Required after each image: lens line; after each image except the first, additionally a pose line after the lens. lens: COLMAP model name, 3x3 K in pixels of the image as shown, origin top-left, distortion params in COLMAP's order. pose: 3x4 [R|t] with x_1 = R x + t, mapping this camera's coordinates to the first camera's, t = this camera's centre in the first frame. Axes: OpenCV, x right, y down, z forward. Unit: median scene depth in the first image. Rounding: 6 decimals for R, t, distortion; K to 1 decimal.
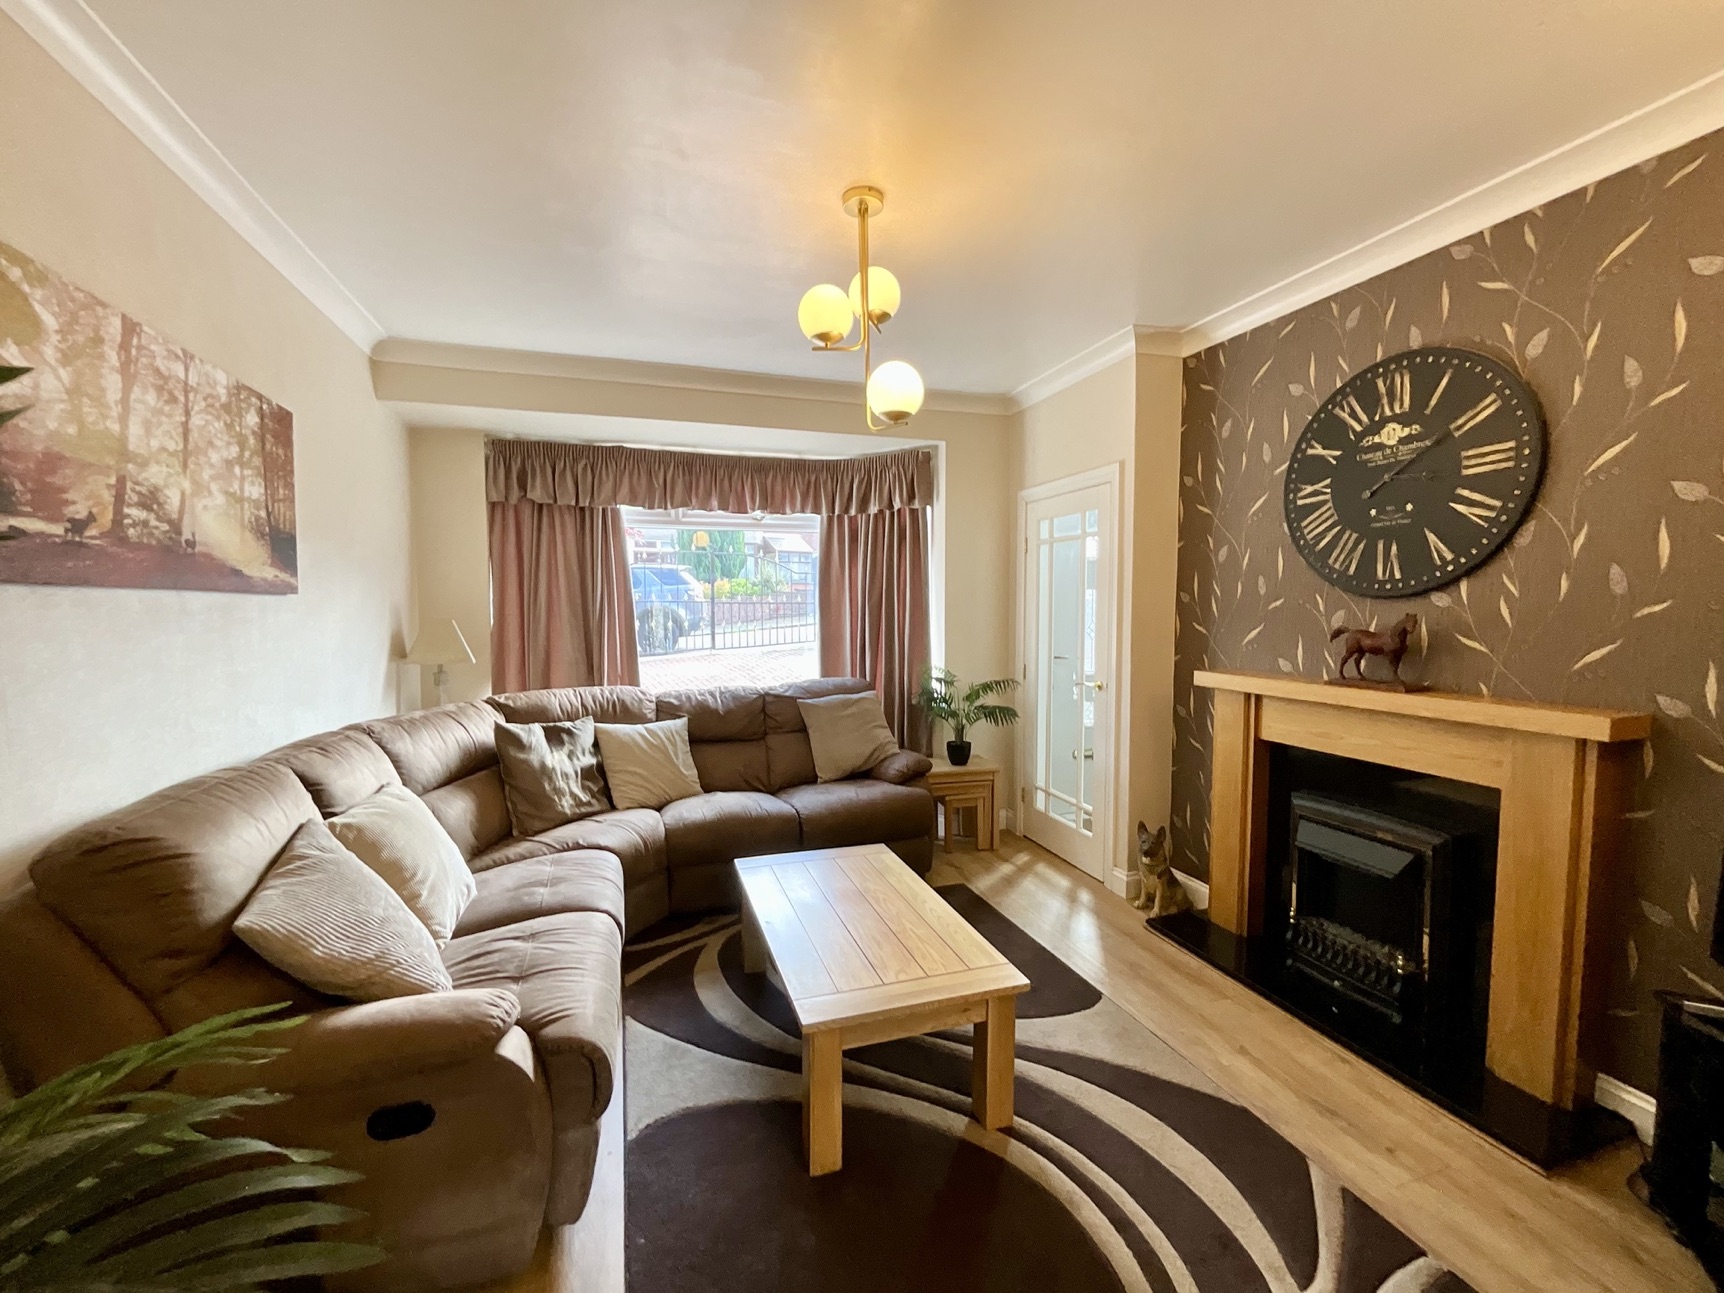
lens RADIAL K [[696.1, 0, 863.1], [0, 696.1, 648.4], [0, 0, 1]] dist [-0.001722, -0.000095]
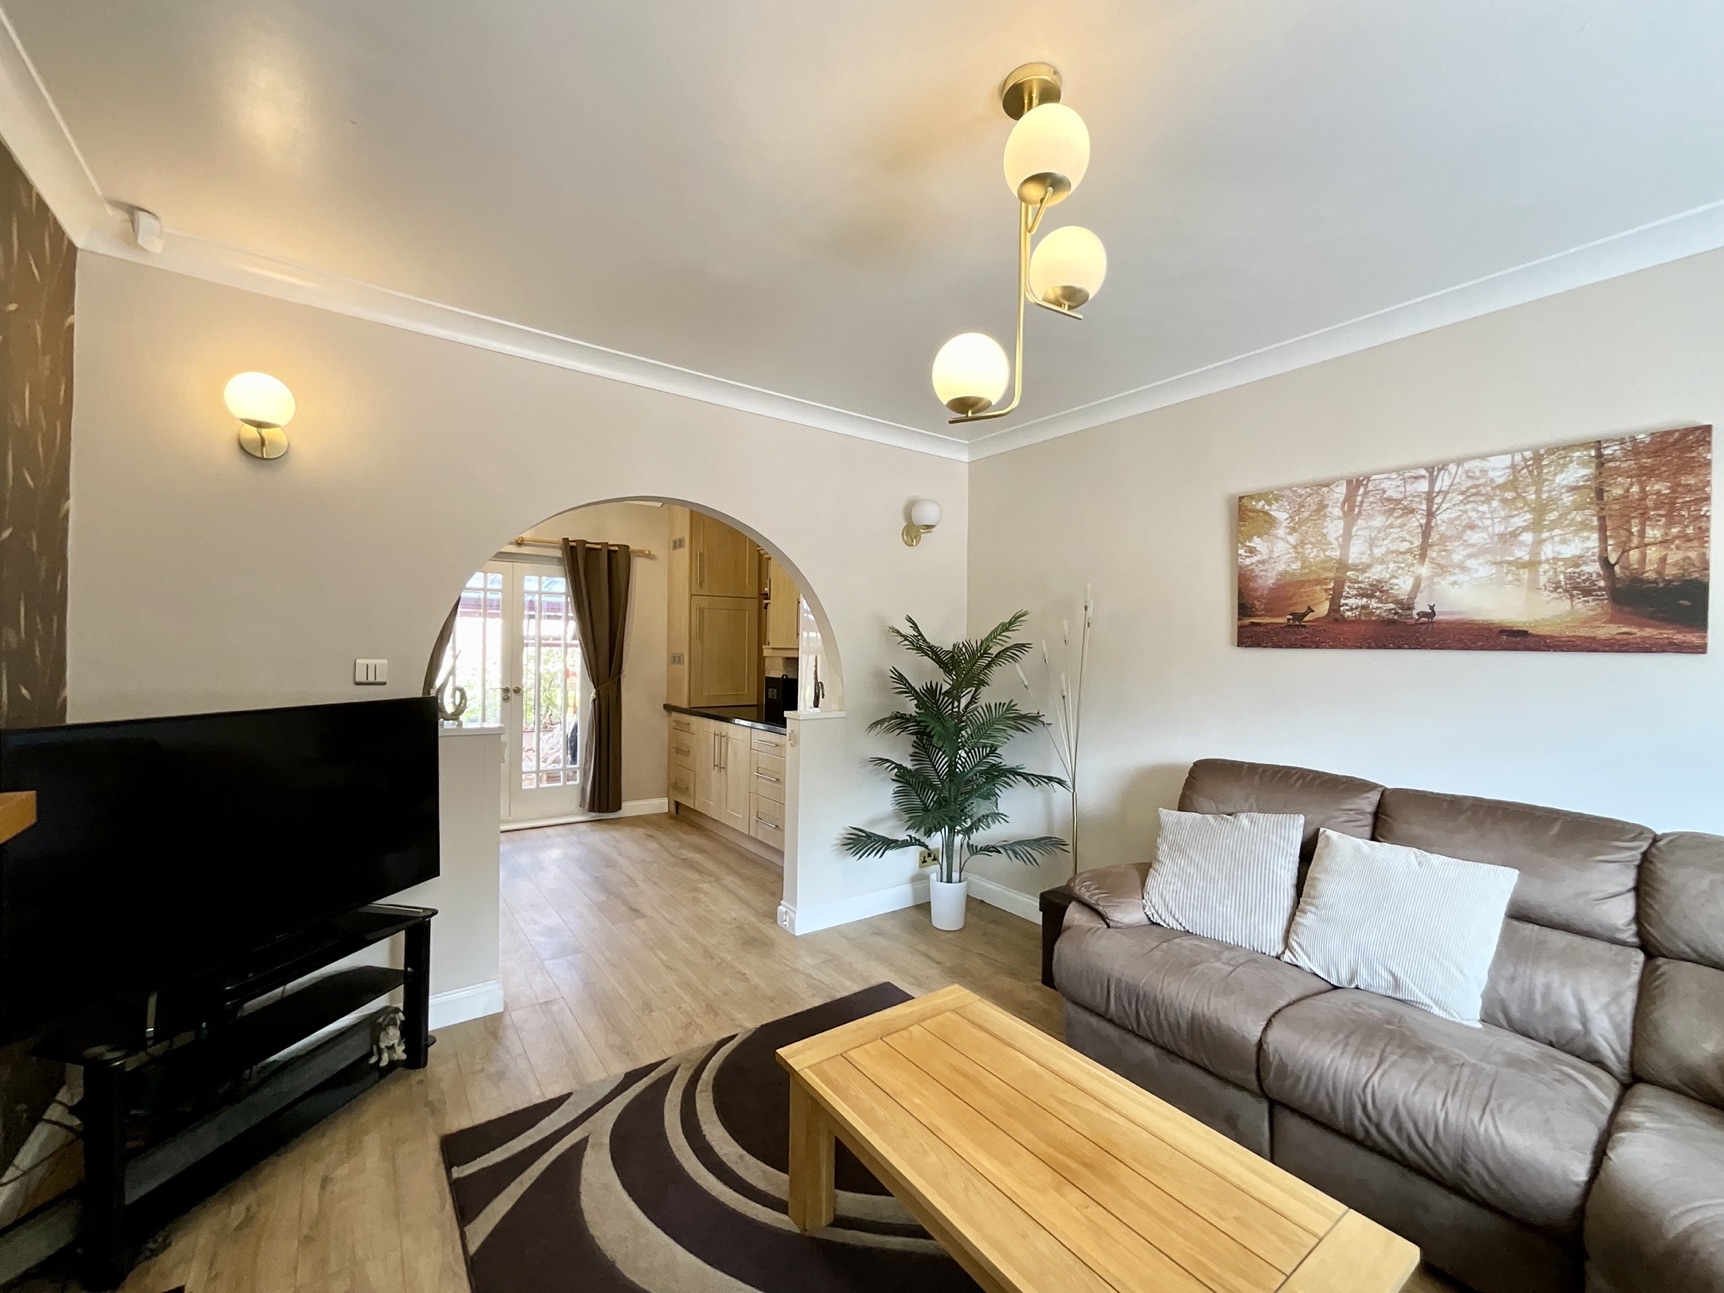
lens RADIAL K [[696.1, 0, 851.4], [0, 696.1, 642.4], [0, 0, 1]] dist [-0.001722, -0.000095]
pose [[-0.957363, -0.017996, -0.288326, 0.436716], [-0.035259, 0.997875, 0.054794, -0.132957], [0.286727, 0.062624, -0.955963, 1.946288]]
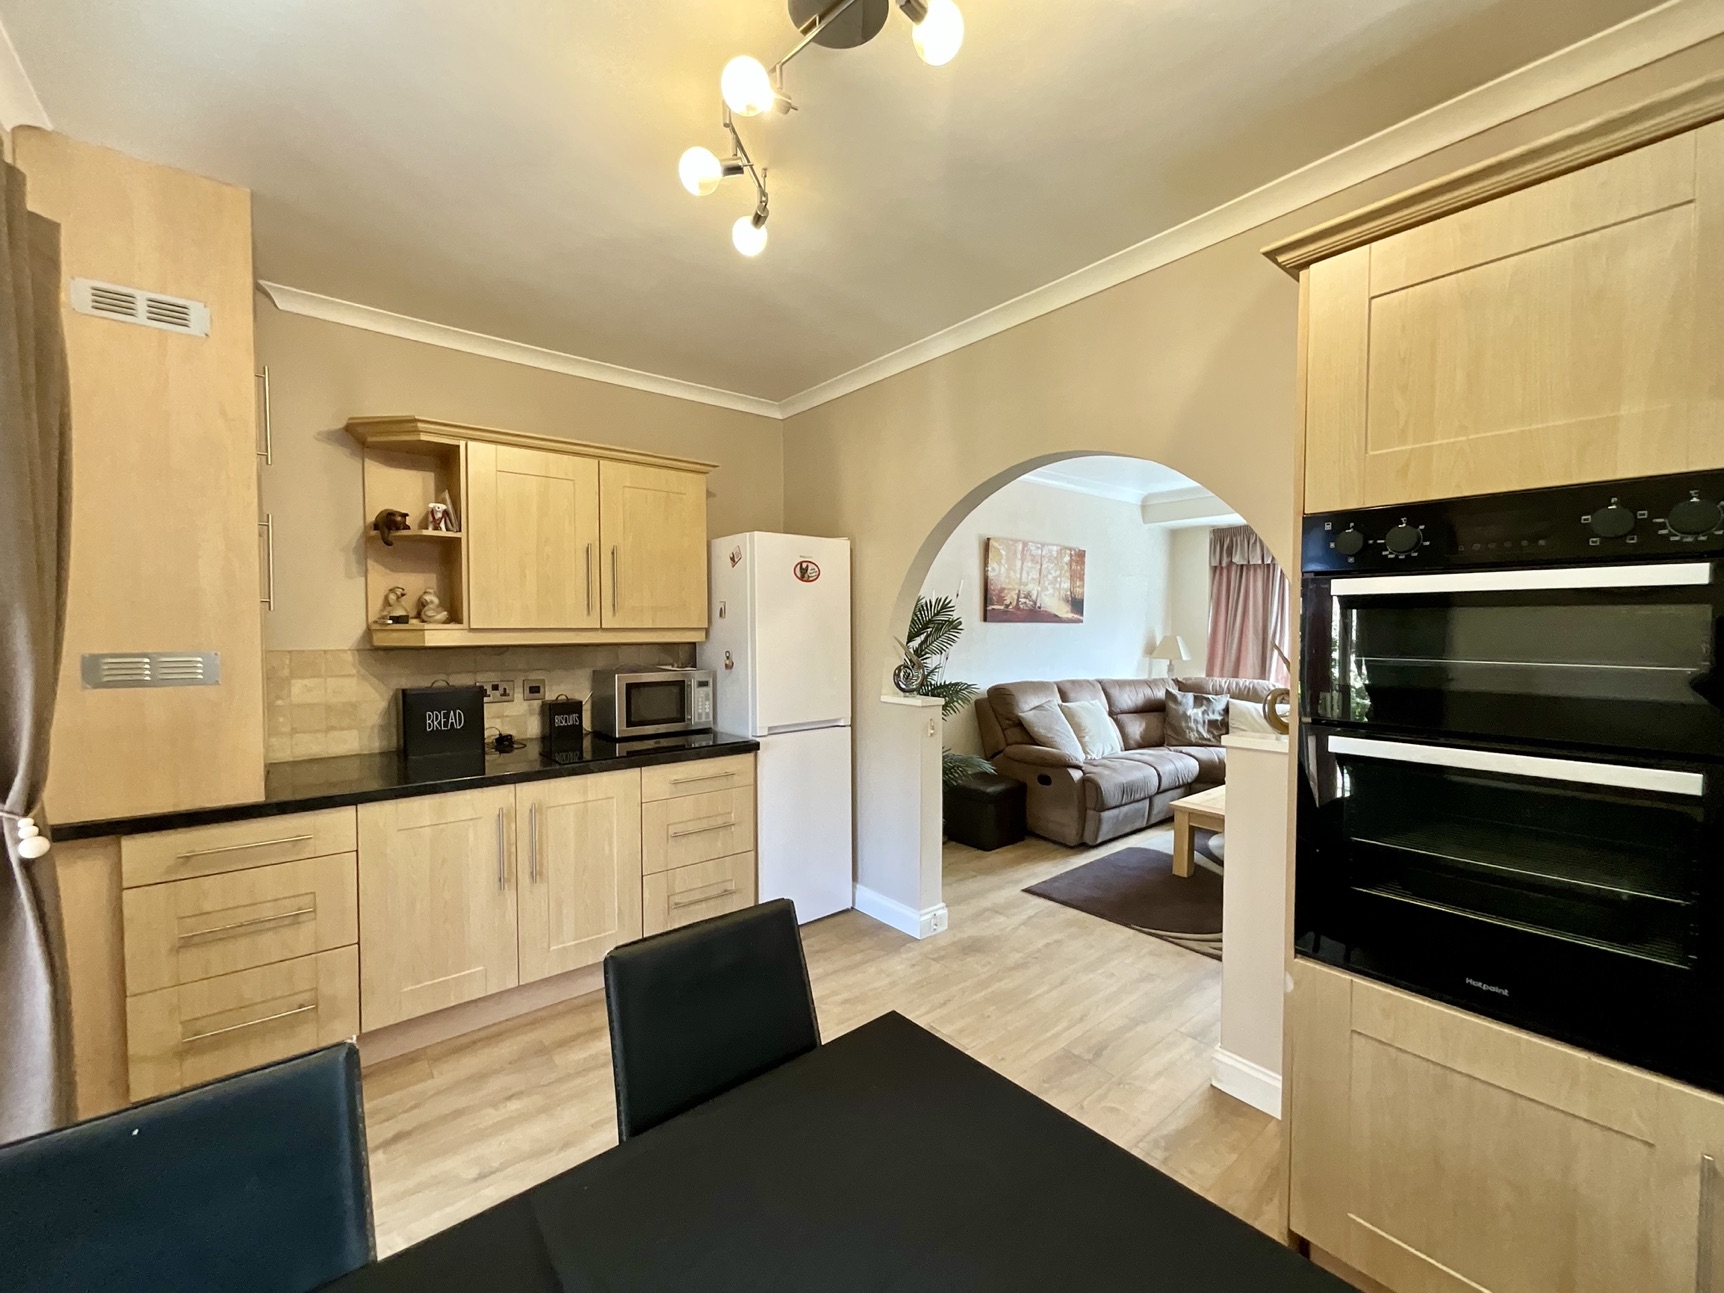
lens RADIAL K [[696.1, 0, 866.6], [0, 696.1, 656.4], [0, 0, 1]] dist [-0.001722, -0.000095]
pose [[0.348396, 0.038097, -0.936573, 1.630174], [-0.058754, 0.998097, 0.018743, 0.049246], [0.935504, 0.048498, 0.349971, -0.762584]]
